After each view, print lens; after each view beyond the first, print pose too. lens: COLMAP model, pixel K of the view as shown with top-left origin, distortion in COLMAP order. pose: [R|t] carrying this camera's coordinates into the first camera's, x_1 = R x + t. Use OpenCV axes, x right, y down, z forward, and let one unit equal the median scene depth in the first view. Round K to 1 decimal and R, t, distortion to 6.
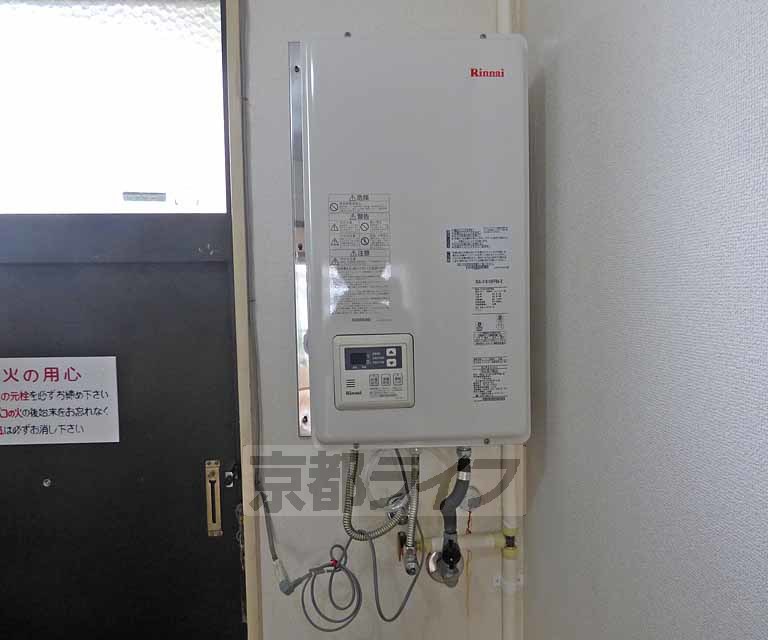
lens RADIAL K [[531.8, 0, 384.0], [0, 531.8, 320.0], [0, 0, 1]] dist [-0.011384, 0.000357]
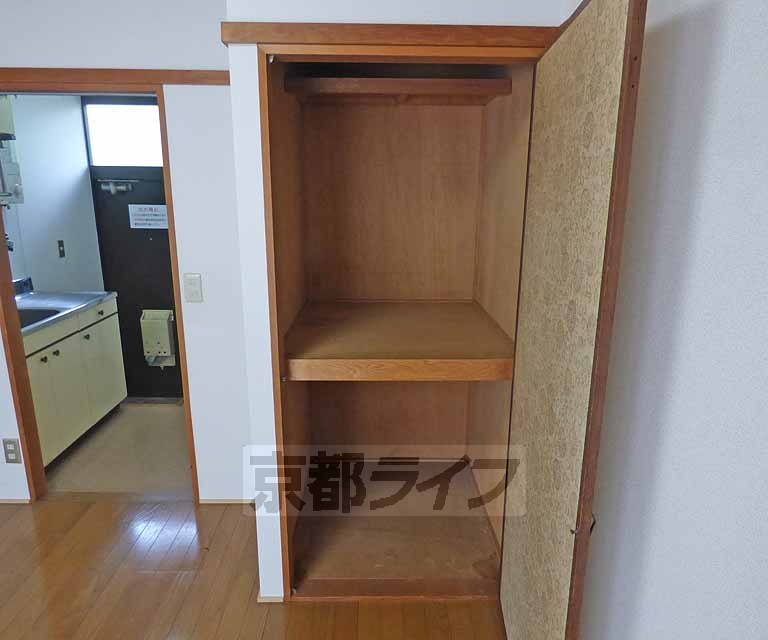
lens RADIAL K [[531.8, 0, 384.0], [0, 531.8, 320.0], [0, 0, 1]] dist [-0.011384, 0.000357]
pose [[0.999182, 0.030033, -0.027093, 1.236858], [-0.024653, 0.983224, 0.180729, 0.162363], [0.032066, -0.179914, 0.983160, -2.994074]]
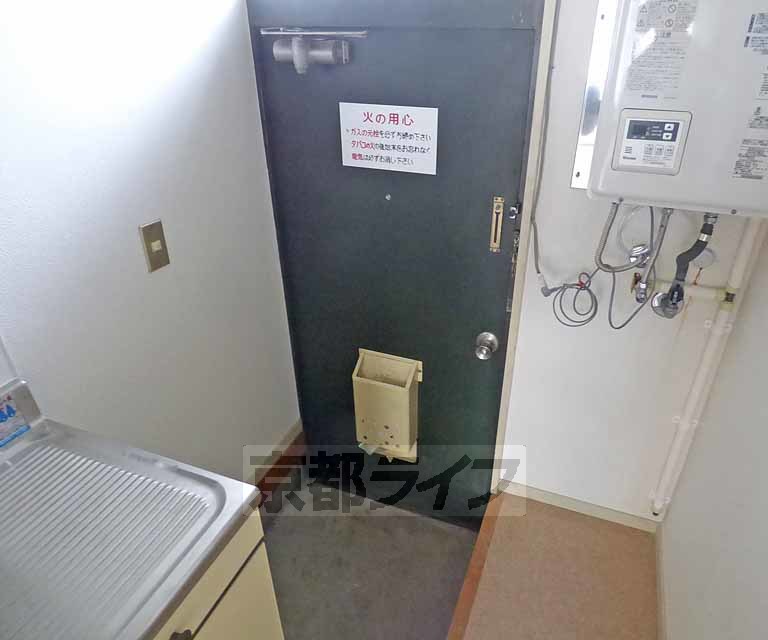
lens RADIAL K [[510.3, 0, 410.0], [0, 510.3, 317.9], [0, 0, 1]] dist [-0.029225, -0.001576]
pose [[0.916788, 0.215152, -0.336466, -0.039212], [-0.042094, 0.889847, 0.454314, -0.040552], [0.397149, -0.402346, 0.824857, -0.293247]]
